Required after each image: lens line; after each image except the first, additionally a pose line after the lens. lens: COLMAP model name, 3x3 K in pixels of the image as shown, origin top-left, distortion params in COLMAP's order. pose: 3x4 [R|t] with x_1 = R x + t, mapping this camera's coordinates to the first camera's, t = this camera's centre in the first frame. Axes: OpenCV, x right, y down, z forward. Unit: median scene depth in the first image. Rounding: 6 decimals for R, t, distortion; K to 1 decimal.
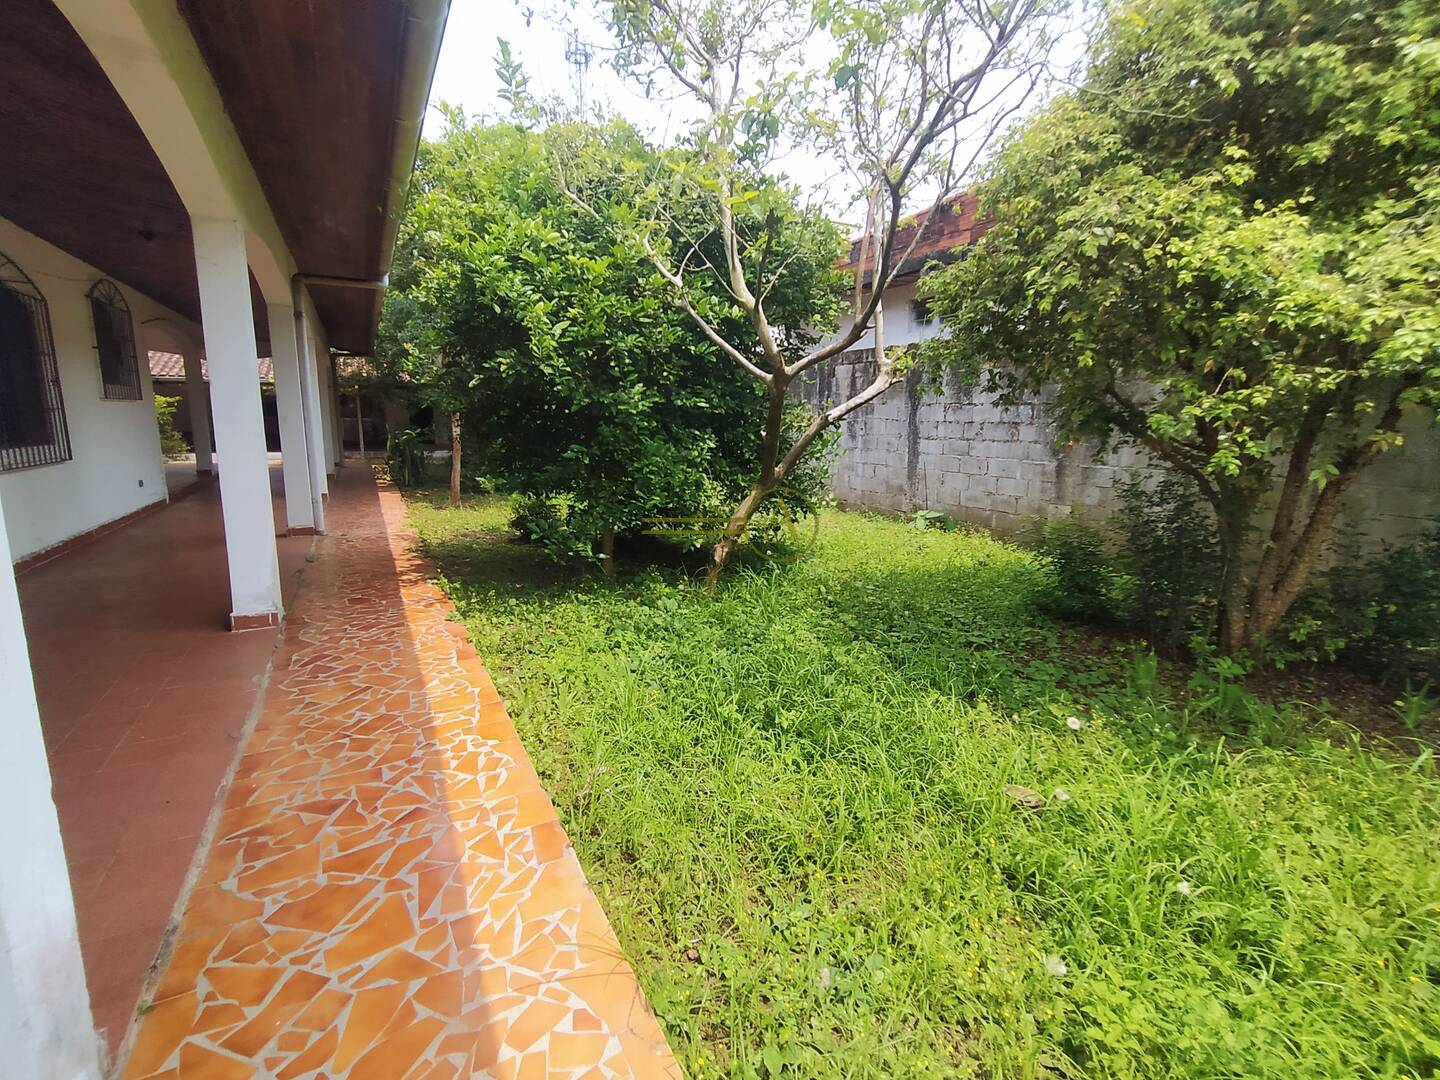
lens RADIAL K [[655.9, 0, 722.1], [0, 655.9, 525.0], [0, 0, 1]] dist [-0.006891, 0.003852]
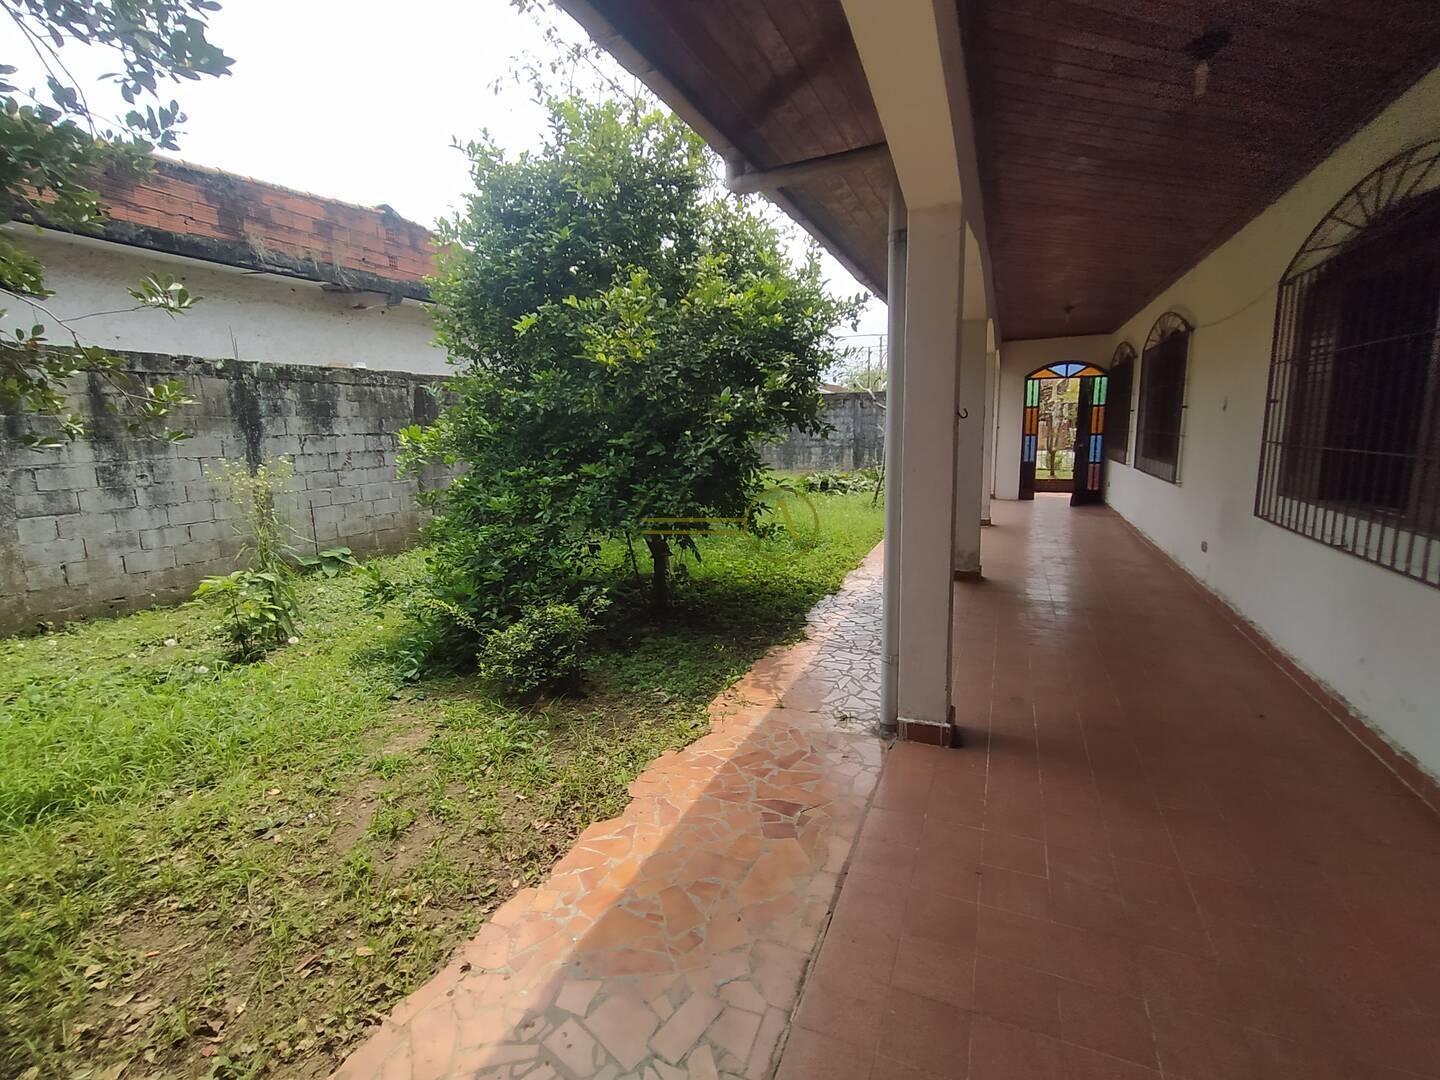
lens RADIAL K [[655.9, 0, 724.0], [0, 655.9, 526.1], [0, 0, 1]] dist [-0.006891, 0.003852]
pose [[-0.618693, -0.122798, 0.775977, -1.333001], [0.137276, 0.955616, 0.260677, -0.395599], [-0.773547, 0.267802, -0.574376, 1.977326]]
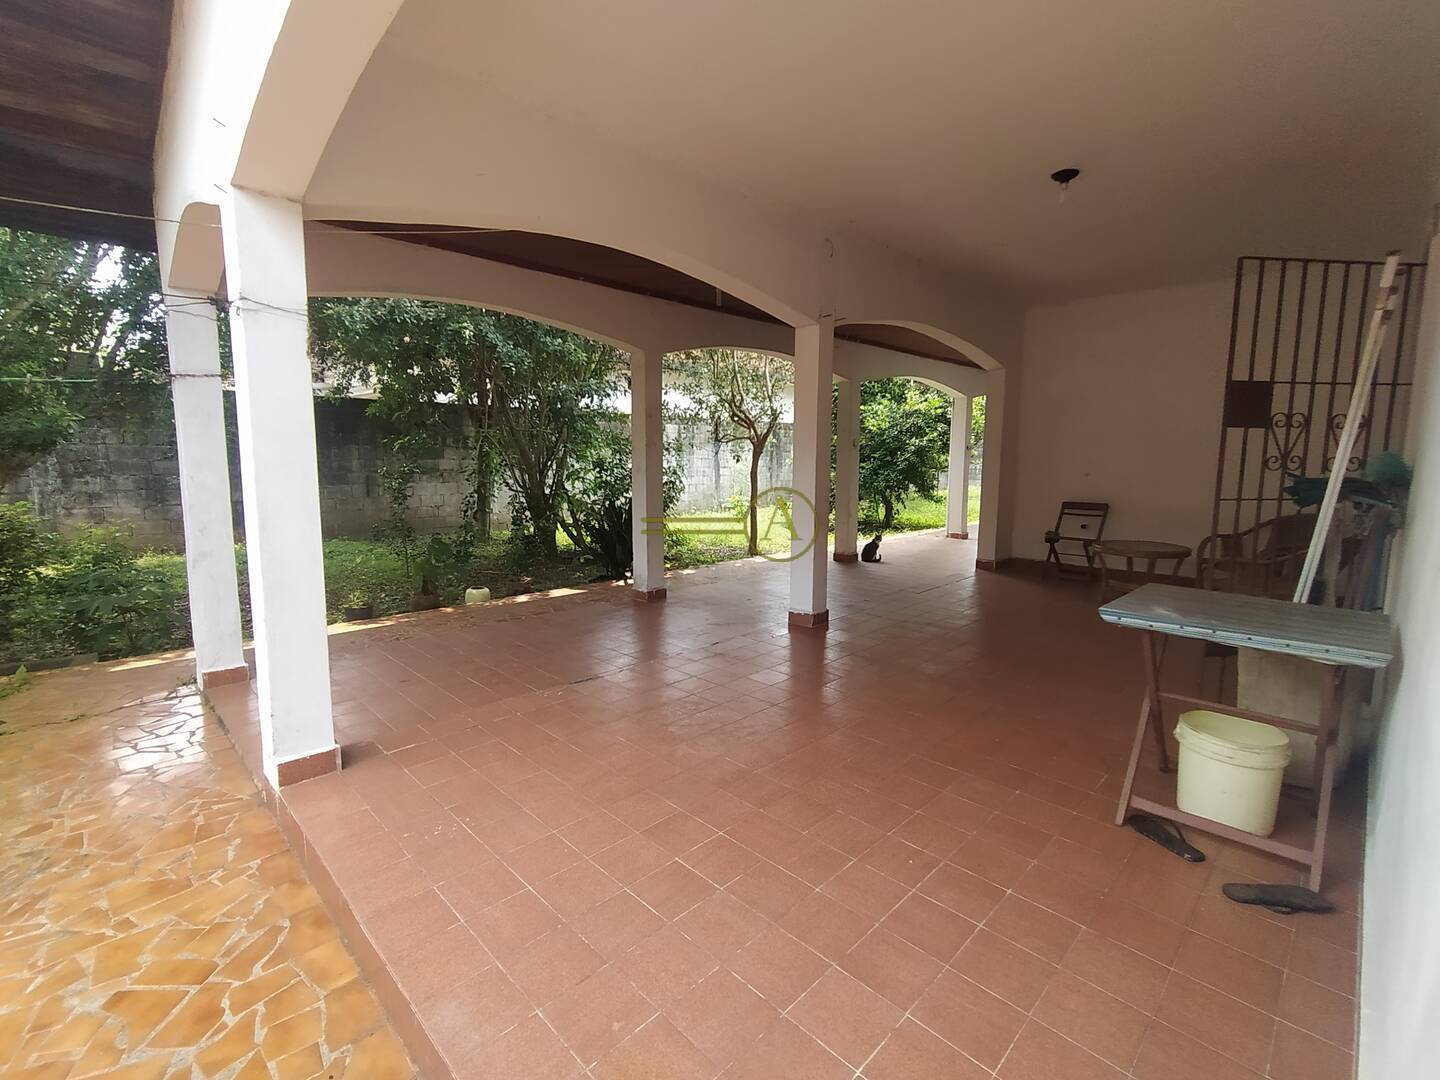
lens RADIAL K [[655.9, 0, 710.8], [0, 655.9, 515.8], [0, 0, 1]] dist [-0.006891, 0.003852]
pose [[-0.273188, -0.110553, 0.955587, -2.949979], [0.143551, 0.977566, 0.154135, -0.558979], [-0.951189, 0.179283, -0.251189, 2.905058]]
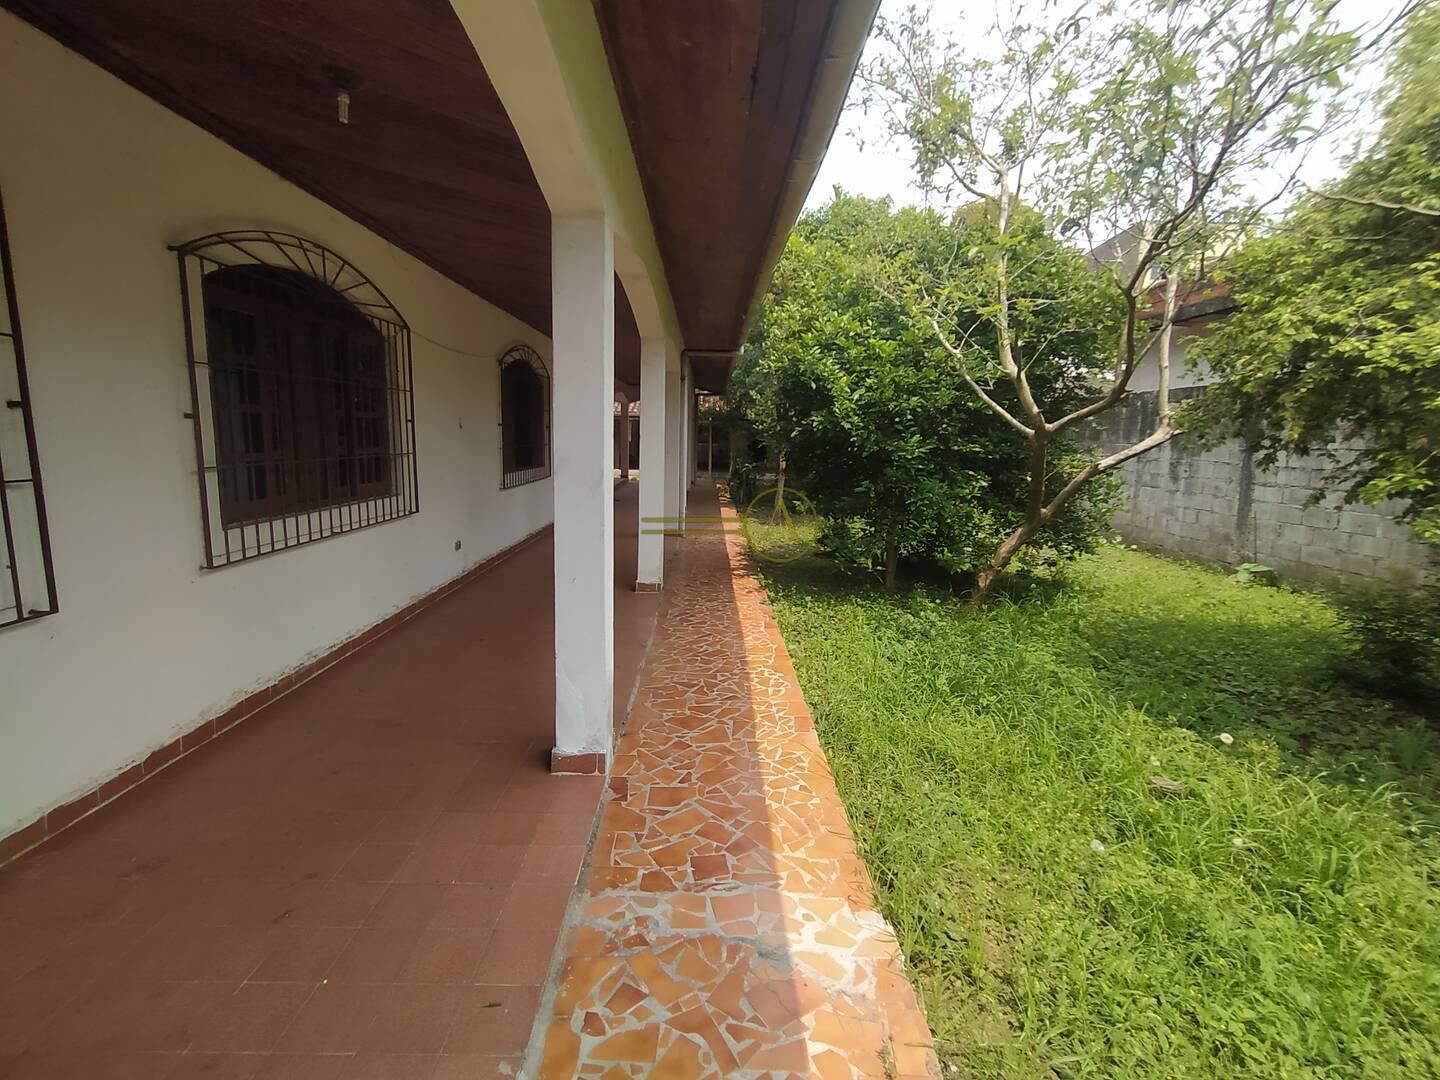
lens RADIAL K [[655.9, 0, 716.2], [0, 655.9, 529.7], [0, 0, 1]] dist [-0.006891, 0.003852]
pose [[0.883452, 0.075111, -0.462462, 0.124385], [-0.088393, 0.996060, -0.007084, 0.005644], [0.460108, 0.047136, 0.886611, -0.277015]]
